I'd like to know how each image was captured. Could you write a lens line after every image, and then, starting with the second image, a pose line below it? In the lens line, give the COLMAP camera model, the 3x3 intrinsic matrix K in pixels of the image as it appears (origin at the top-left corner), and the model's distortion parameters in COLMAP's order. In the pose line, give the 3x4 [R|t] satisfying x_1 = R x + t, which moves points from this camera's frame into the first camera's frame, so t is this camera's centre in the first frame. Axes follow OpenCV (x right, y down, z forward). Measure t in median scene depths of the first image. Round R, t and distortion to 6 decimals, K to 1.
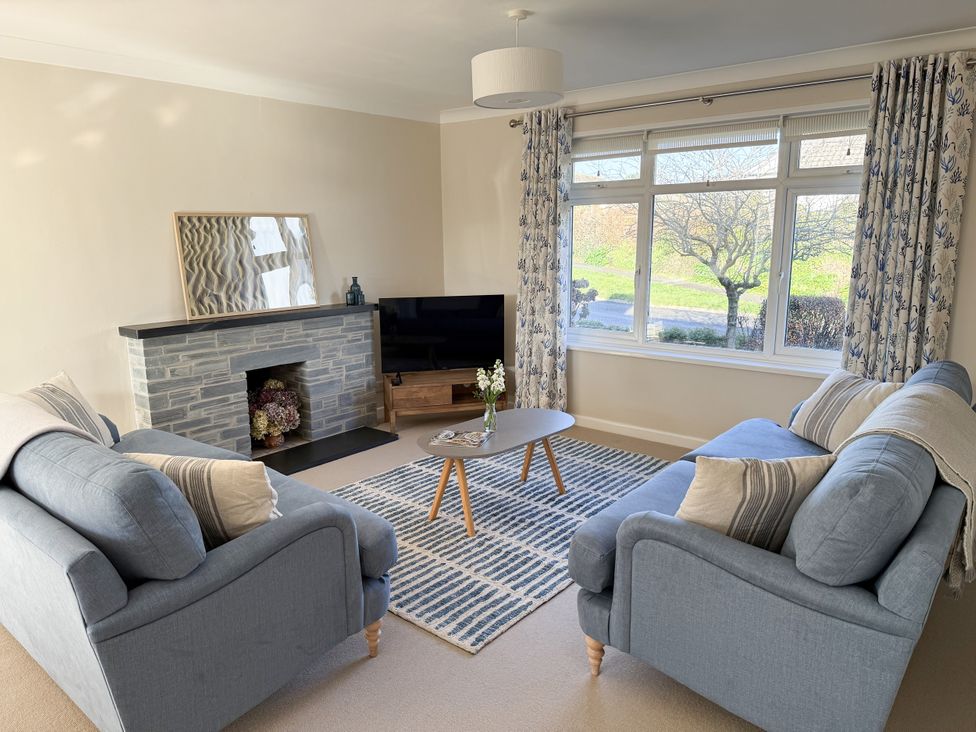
lens RADIAL K [[694.9, 0, 492.7], [0, 694.9, 370.1], [0, 0, 1]] dist [0.062719, -0.063047]
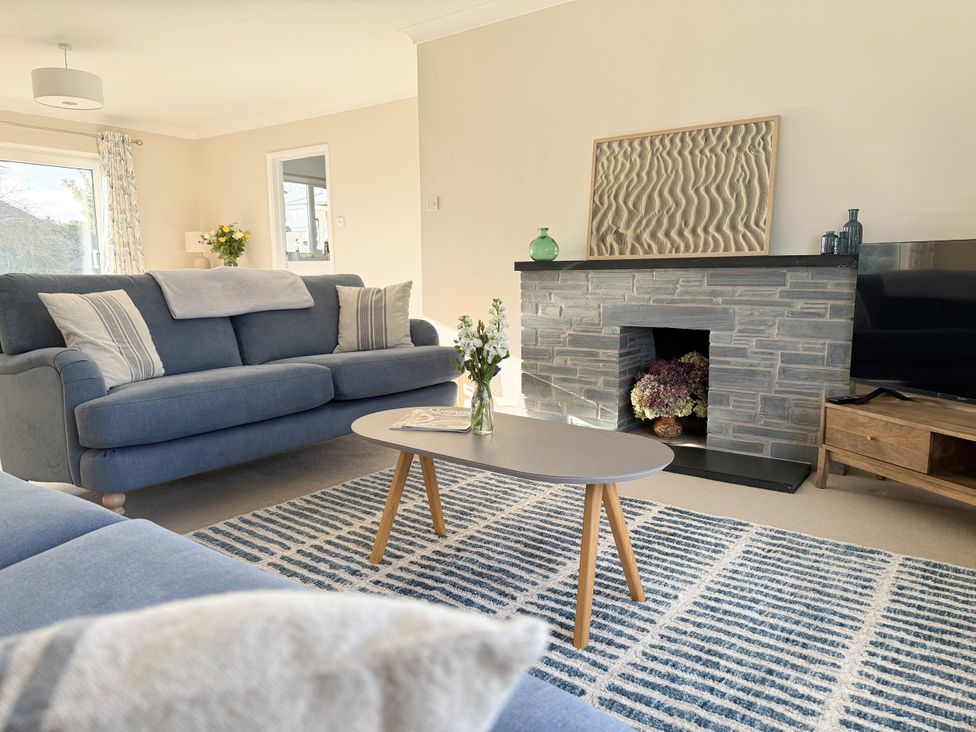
lens RADIAL K [[694.9, 0, 477.8], [0, 694.9, 368.2], [0, 0, 1]] dist [0.062719, -0.063047]
pose [[0.035890, 0.147463, -0.988416, 0.434371], [-0.189753, 0.972066, 0.138134, -0.030141], [0.981176, 0.182597, 0.062869, 0.767174]]
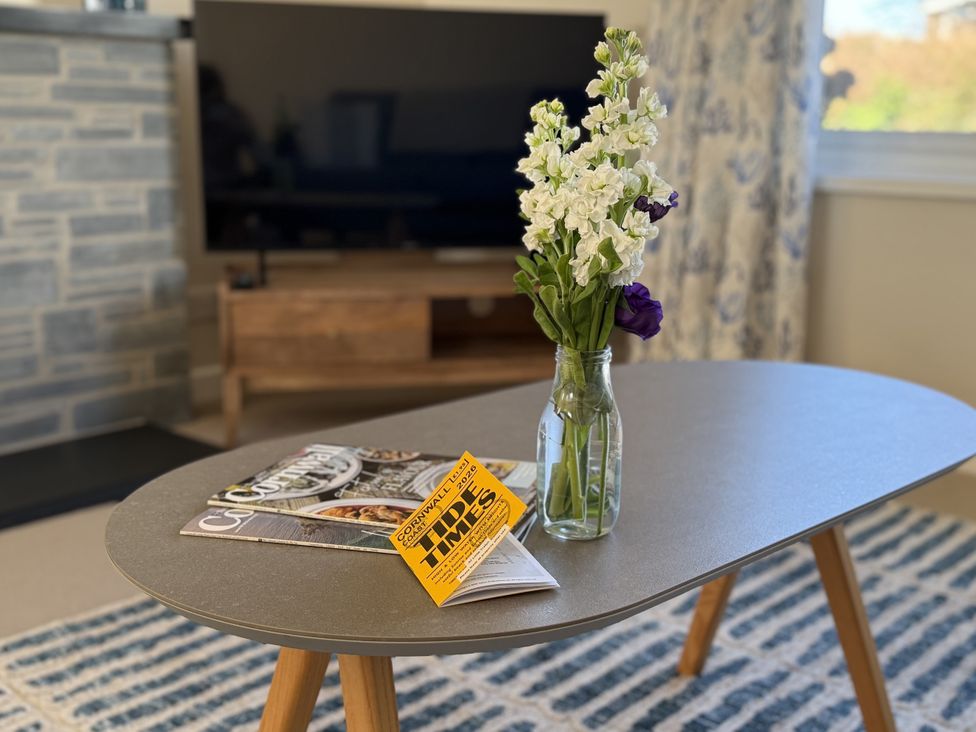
lens RADIAL K [[1153.3, 0, 489.1], [0, 1153.3, 374.6], [0, 0, 1]] dist [0.031779, 0.000000]
pose [[0.998262, 0.031726, -0.049659, -0.006156], [-0.030406, 0.999169, 0.027127, 0.046883], [0.050478, -0.025570, 0.998398, 0.562668]]
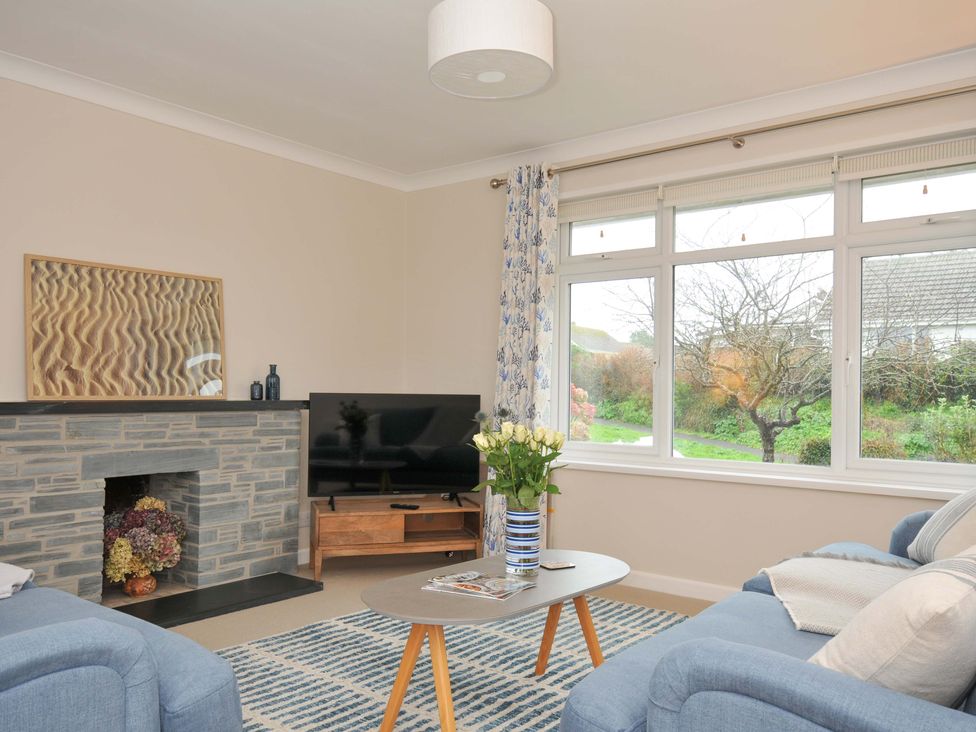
lens RADIAL K [[808.7, 0, 500.7], [0, 808.7, 372.2], [0, 0, 1]] dist [0.008698, -0.003628]
pose [[0.999567, 0.020609, 0.021020, 0.023687], [-0.015593, 0.976327, -0.215736, 0.064701], [-0.024968, 0.215314, 0.976226, 0.168754]]
